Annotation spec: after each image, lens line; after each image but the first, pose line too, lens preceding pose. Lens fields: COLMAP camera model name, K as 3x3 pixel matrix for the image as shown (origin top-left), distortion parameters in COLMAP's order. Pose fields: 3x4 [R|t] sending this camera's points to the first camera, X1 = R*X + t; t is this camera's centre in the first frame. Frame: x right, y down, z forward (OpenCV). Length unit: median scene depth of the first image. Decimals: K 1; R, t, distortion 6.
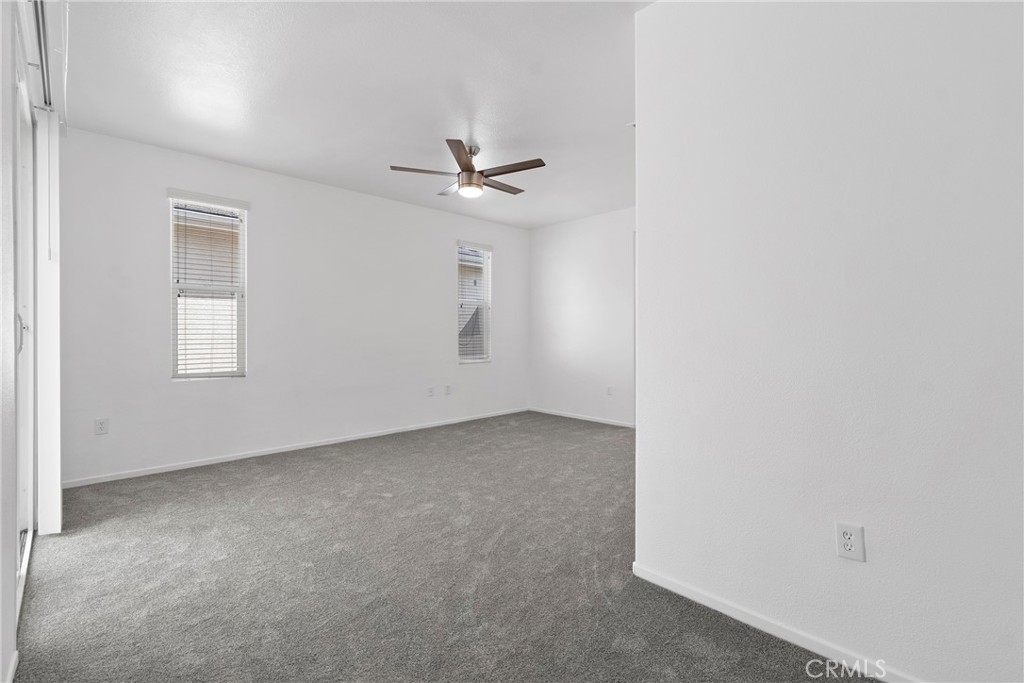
lens RADIAL K [[450.3, 0, 510.5], [0, 450.3, 335.1], [0, 0, 1]] dist [0.001314, -0.000588]
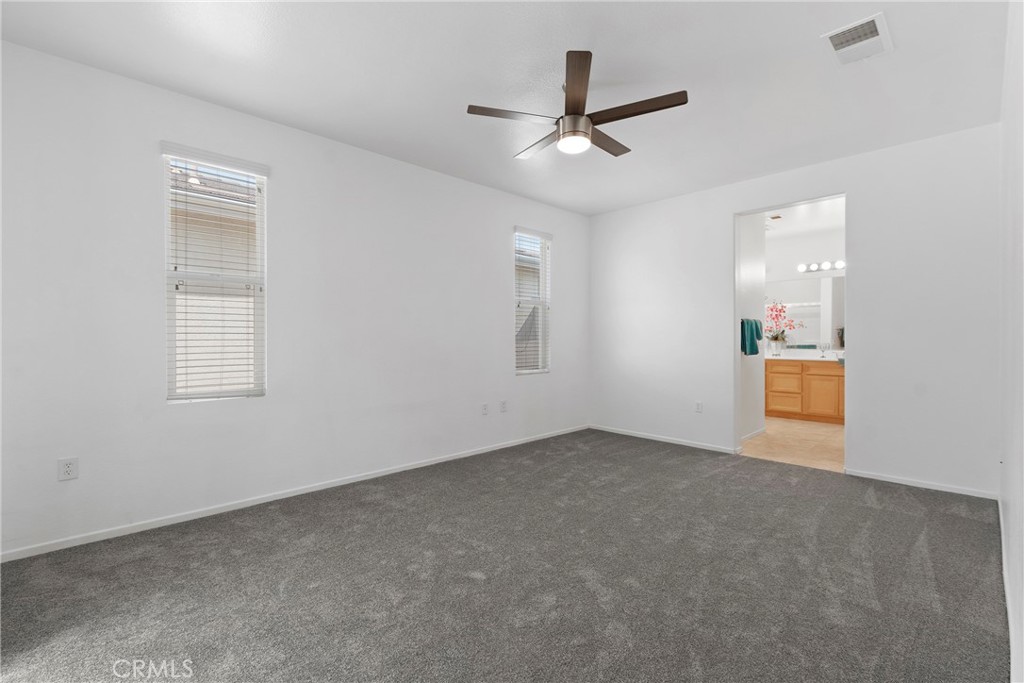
lens RADIAL K [[450.3, 0, 511.0], [0, 450.3, 339.8], [0, 0, 1]] dist [0.001314, -0.000588]
pose [[0.999962, -0.000417, -0.008744, -0.181435], [0.000427, 0.999999, 0.001064, -0.002627], [0.008744, -0.001068, 0.999961, 0.265509]]
